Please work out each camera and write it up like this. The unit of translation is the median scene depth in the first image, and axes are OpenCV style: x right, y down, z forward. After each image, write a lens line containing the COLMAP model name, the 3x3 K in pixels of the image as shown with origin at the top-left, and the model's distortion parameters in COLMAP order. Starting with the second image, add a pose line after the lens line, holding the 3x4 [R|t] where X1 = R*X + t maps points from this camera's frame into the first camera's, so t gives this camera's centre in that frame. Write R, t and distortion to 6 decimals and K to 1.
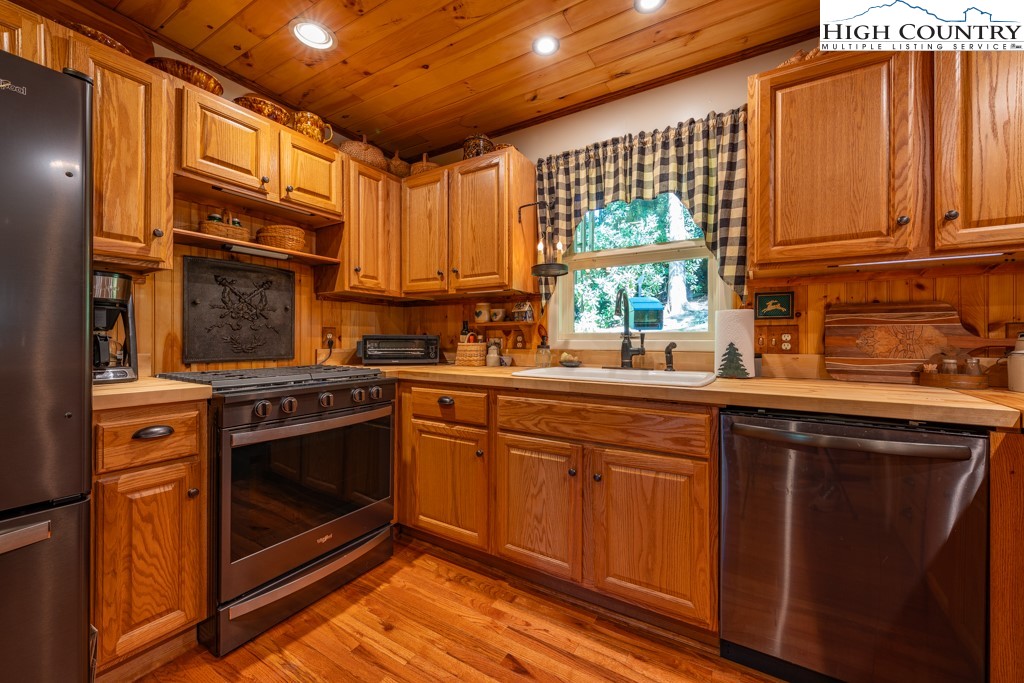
lens RADIAL K [[405.7, 0, 515.2], [0, 405.7, 338.9], [0, 0, 1]] dist [0.001428, -0.000706]
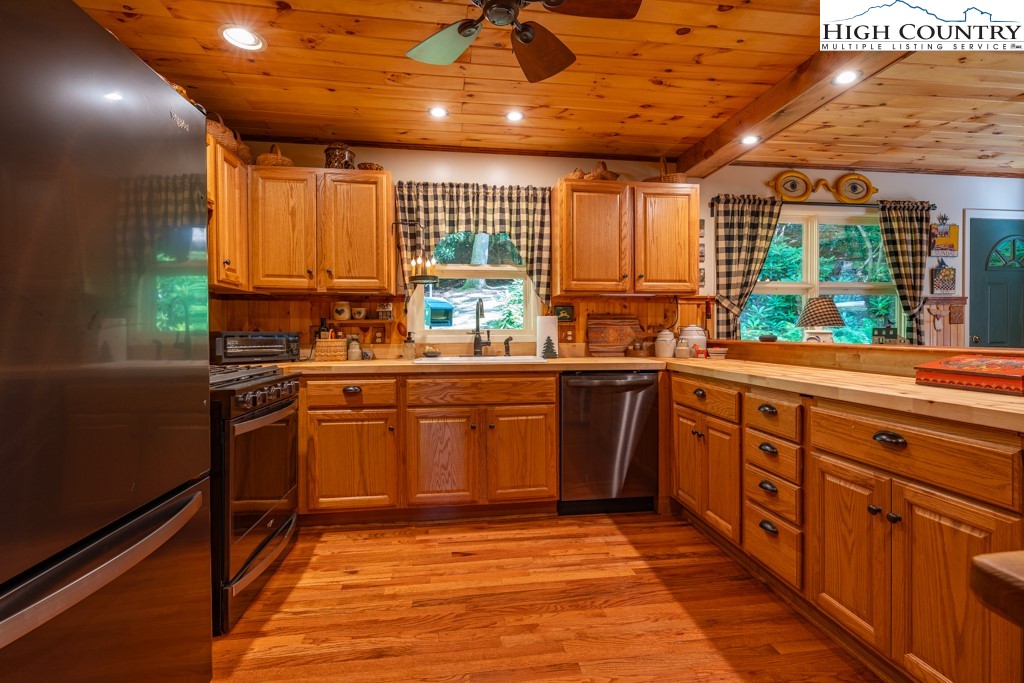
lens RADIAL K [[458.4, 0, 522.0], [0, 458.4, 340.1], [0, 0, 1]] dist [0.004680, -0.000319]
pose [[0.768230, -0.015393, 0.639989, -0.638297], [0.004787, 0.999821, 0.018301, -0.008407], [-0.640156, -0.010996, 0.768166, -0.303616]]
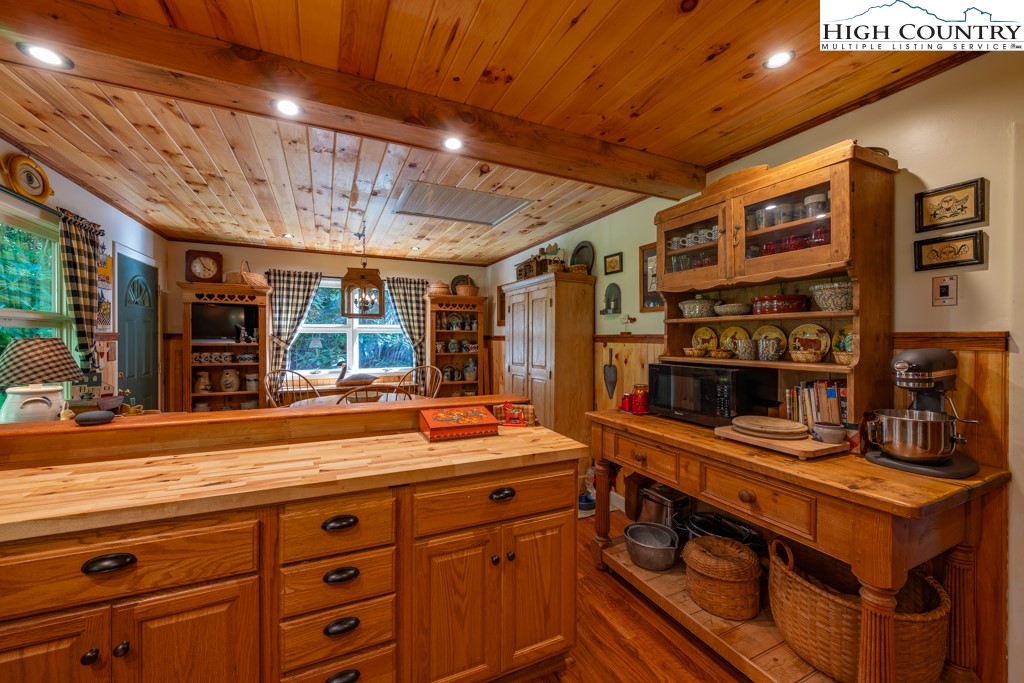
lens RADIAL K [[405.7, 0, 507.9], [0, 405.7, 337.1], [0, 0, 1]] dist [0.001428, -0.000706]
pose [[-0.831271, -0.002209, 0.555863, -0.186054], [-0.001824, 0.999998, 0.001246, -0.135835], [-0.555865, 0.000022, -0.831273, 0.500375]]
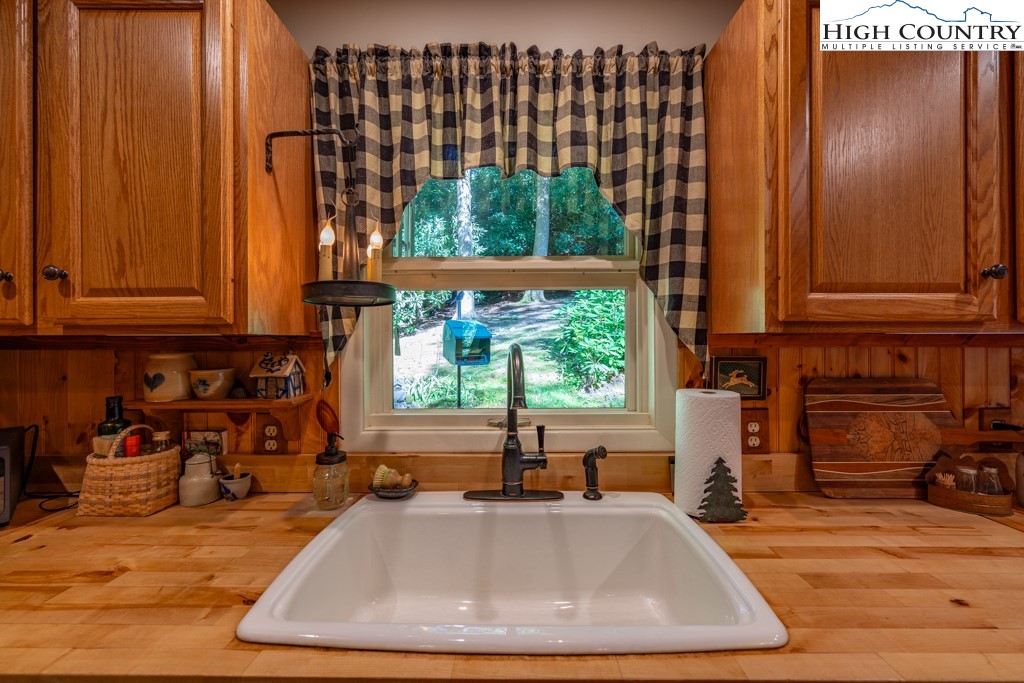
lens RADIAL K [[405.7, 0, 516.3], [0, 405.7, 340.2], [0, 0, 1]] dist [0.001428, -0.000706]
pose [[0.855072, -0.003823, 0.518495, 0.013011], [0.002984, 0.999993, 0.002452, -0.132086], [-0.518500, -0.000549, 0.855077, 0.589095]]
